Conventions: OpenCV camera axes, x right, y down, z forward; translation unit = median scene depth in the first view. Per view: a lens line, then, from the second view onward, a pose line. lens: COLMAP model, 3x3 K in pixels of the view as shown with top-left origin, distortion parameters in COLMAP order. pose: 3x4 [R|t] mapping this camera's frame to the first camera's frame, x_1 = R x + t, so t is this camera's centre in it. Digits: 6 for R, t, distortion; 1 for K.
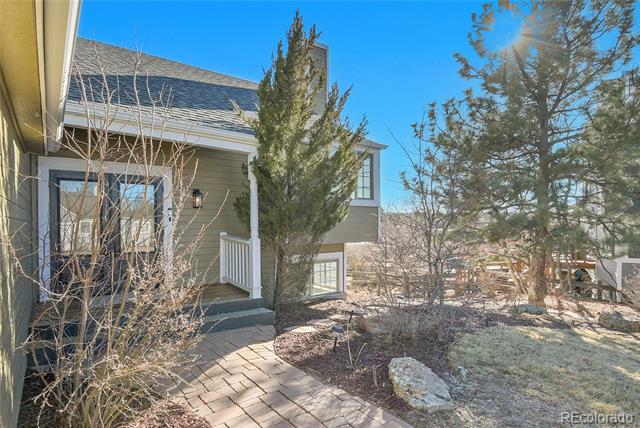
lens RADIAL K [[339.9, 0, 320.8], [0, 339.9, 218.9], [0, 0, 1]] dist [-0.001299, -0.000304]
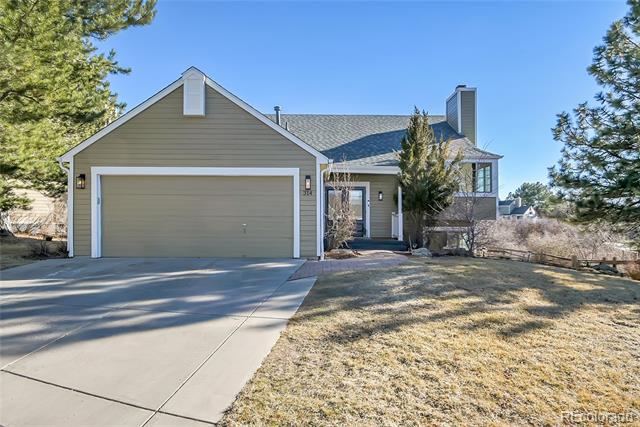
lens RADIAL K [[401.8, 0, 319.3], [0, 401.8, 226.1], [0, 0, 1]] dist [-0.018174, -0.000599]
pose [[0.781733, 0.010202, -0.623530, 0.986445], [-0.004290, 0.999930, 0.010982, 0.112846], [0.623599, -0.005910, 0.781722, -1.302438]]
